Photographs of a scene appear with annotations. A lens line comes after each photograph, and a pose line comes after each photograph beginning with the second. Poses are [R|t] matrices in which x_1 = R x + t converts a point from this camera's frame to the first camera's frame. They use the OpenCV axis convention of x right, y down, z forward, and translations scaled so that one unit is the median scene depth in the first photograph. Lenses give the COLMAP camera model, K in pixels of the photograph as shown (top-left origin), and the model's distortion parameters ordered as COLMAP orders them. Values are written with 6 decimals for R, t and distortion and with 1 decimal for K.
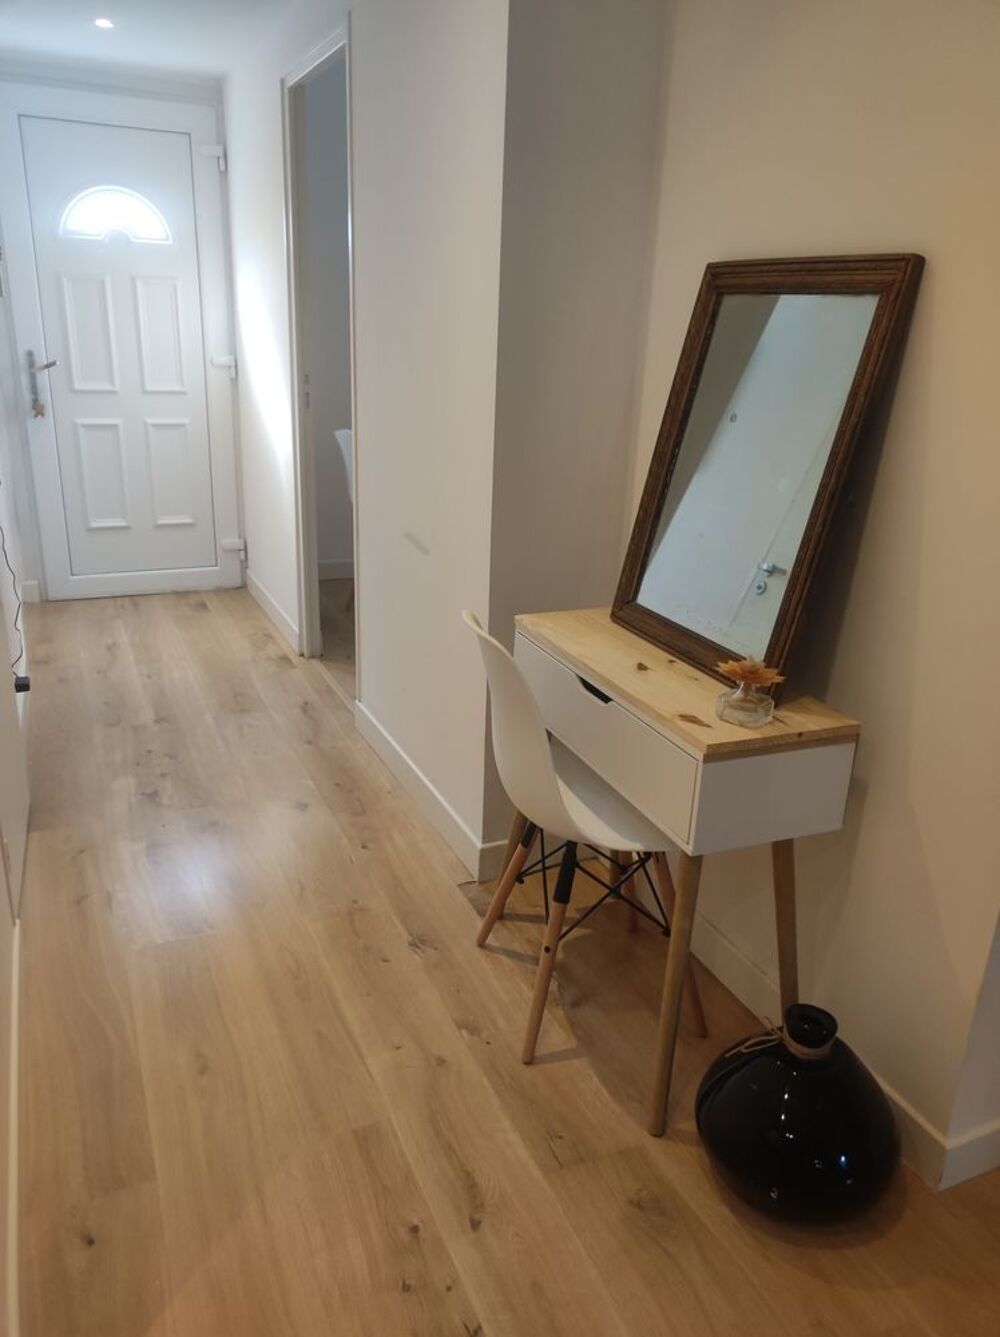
lens RADIAL K [[989.8, 0, 500.0], [0, 989.8, 668.5], [0, 0, 1]] dist [-0.003036, -0.000743]
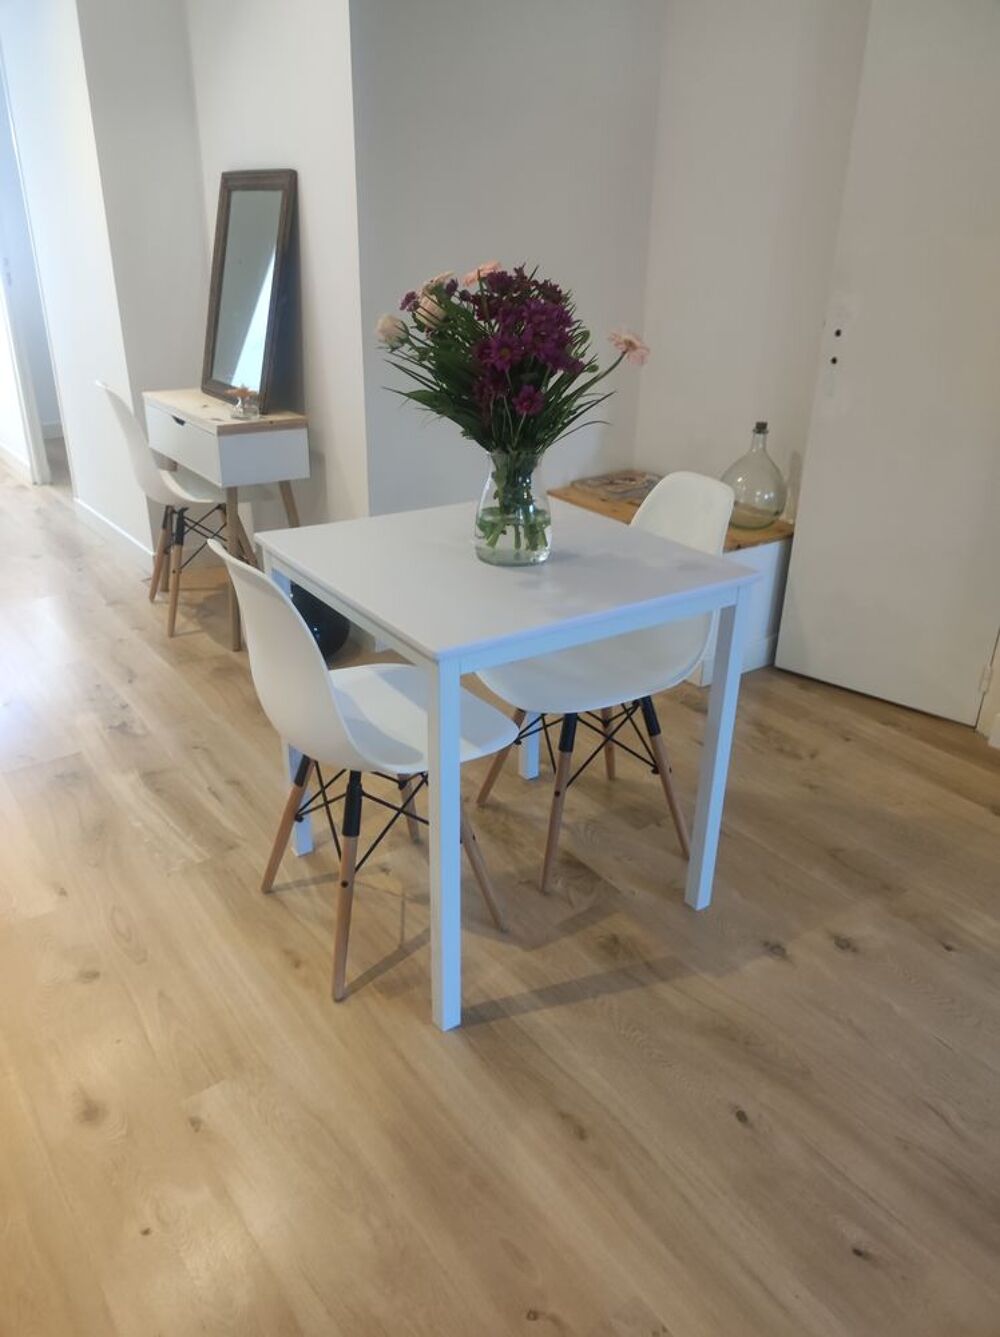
lens RADIAL K [[989.8, 0, 500.0], [0, 989.8, 668.5], [0, 0, 1]] dist [-0.003036, -0.000743]
pose [[0.975511, -0.112584, 0.188953, 0.256741], [0.093848, 0.989996, 0.105362, 0.311837], [-0.198925, -0.085048, 0.976317, -0.856312]]
